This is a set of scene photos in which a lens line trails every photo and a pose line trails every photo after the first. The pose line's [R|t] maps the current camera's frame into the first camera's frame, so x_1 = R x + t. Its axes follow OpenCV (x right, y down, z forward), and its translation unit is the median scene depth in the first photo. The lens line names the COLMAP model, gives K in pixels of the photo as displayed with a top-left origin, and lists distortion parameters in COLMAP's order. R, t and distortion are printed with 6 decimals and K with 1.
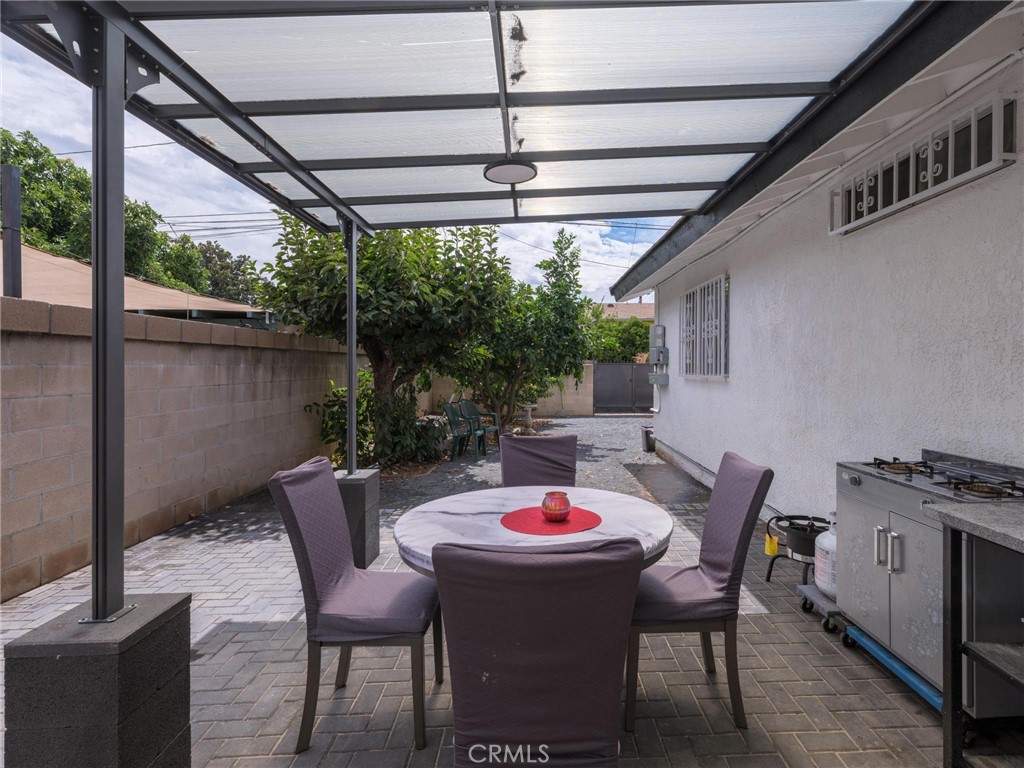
lens RADIAL K [[525.6, 0, 513.7], [0, 525.6, 373.8], [0, 0, 1]] dist [0.001989, -0.000272]
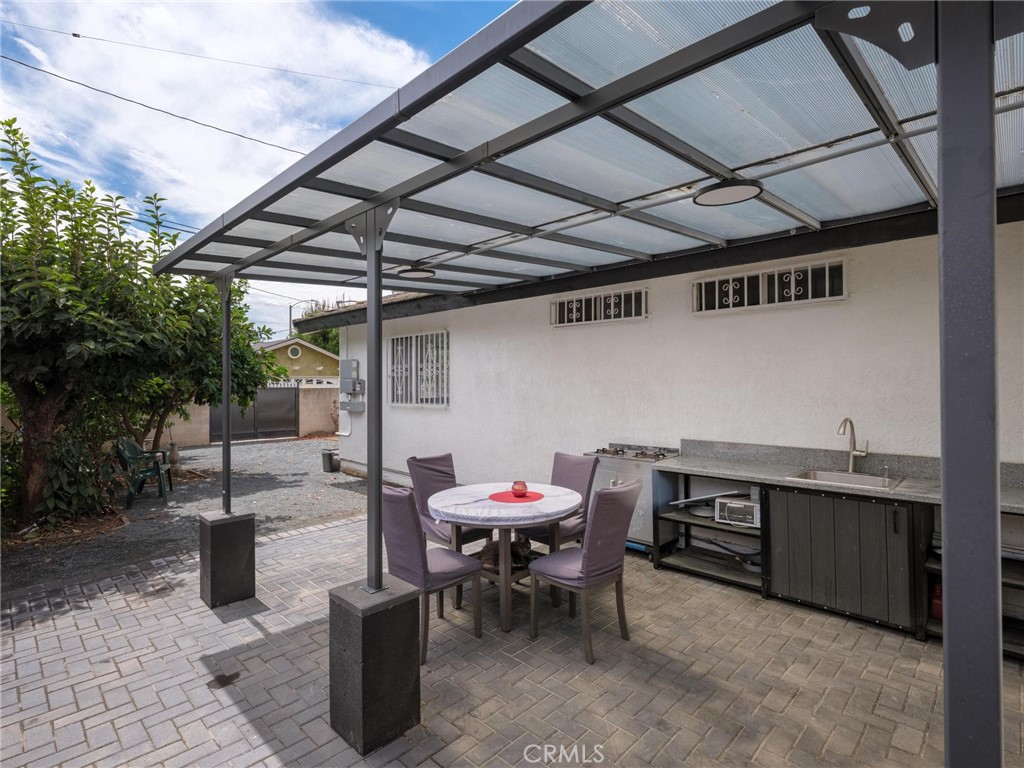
lens RADIAL K [[525.6, 0, 510.1], [0, 525.6, 381.8], [0, 0, 1]] dist [0.001989, -0.000272]
pose [[0.729494, 0.000631, 0.683987, -0.591844], [0.015071, 0.999742, -0.016996, -0.043580], [-0.683821, 0.022706, 0.729296, -0.157457]]
